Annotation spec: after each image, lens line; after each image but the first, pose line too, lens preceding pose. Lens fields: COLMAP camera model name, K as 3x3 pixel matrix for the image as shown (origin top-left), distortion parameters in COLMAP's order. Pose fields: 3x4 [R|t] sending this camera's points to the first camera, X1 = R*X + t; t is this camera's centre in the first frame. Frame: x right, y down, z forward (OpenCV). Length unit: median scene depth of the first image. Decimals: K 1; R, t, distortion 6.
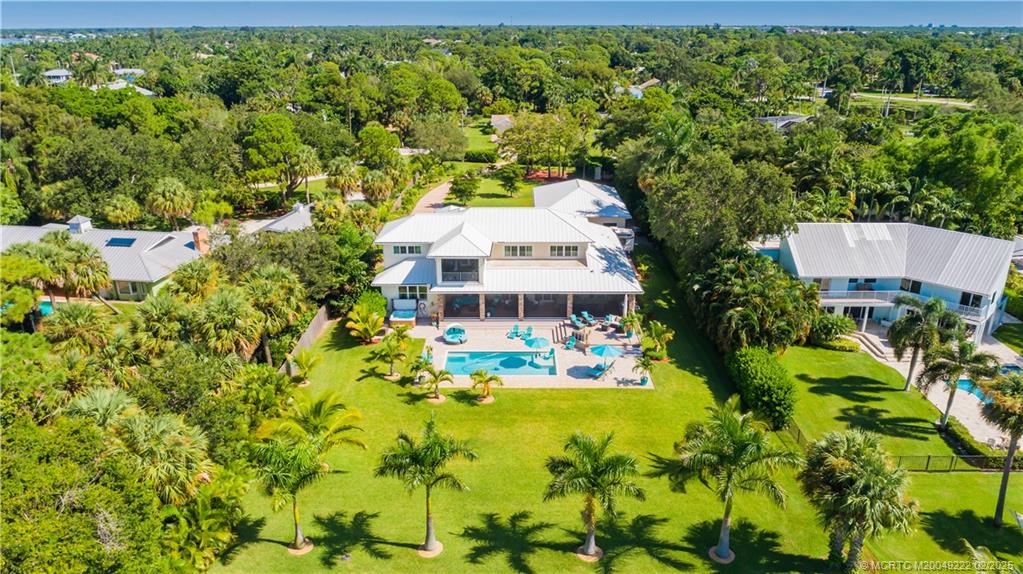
lens RADIAL K [[669.0, 0, 511.5], [0, 669.0, 287.0], [0, 0, 1]] dist [-0.009430, -0.000273]
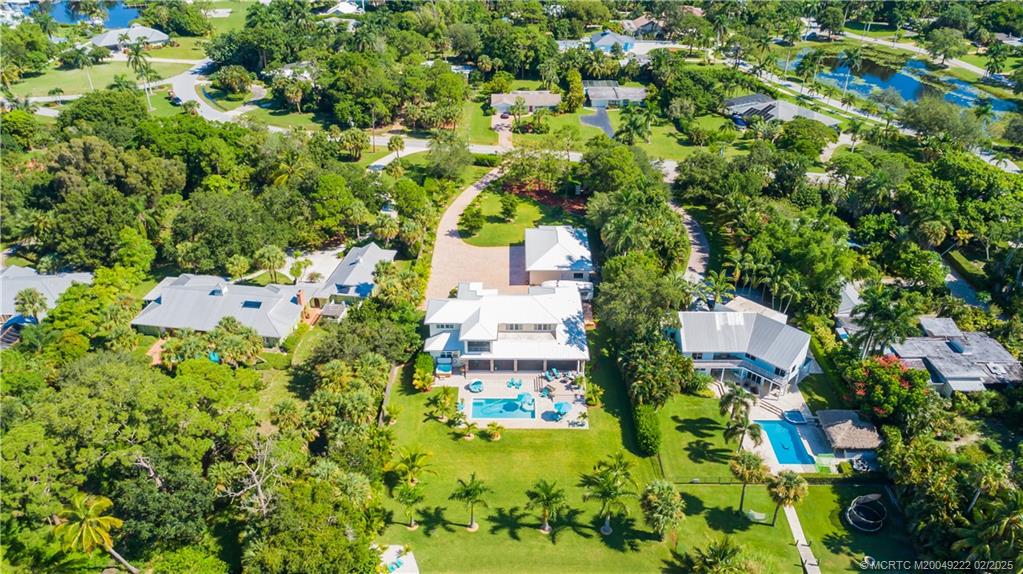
lens RADIAL K [[669.0, 0, 511.5], [0, 669.0, 287.0], [0, 0, 1]] dist [-0.009430, -0.000273]
pose [[0.999950, 0.005687, 0.008183, -0.012127], [-0.006929, 0.986947, 0.160895, -0.501011], [-0.007162, -0.160943, 0.986938, -0.701229]]
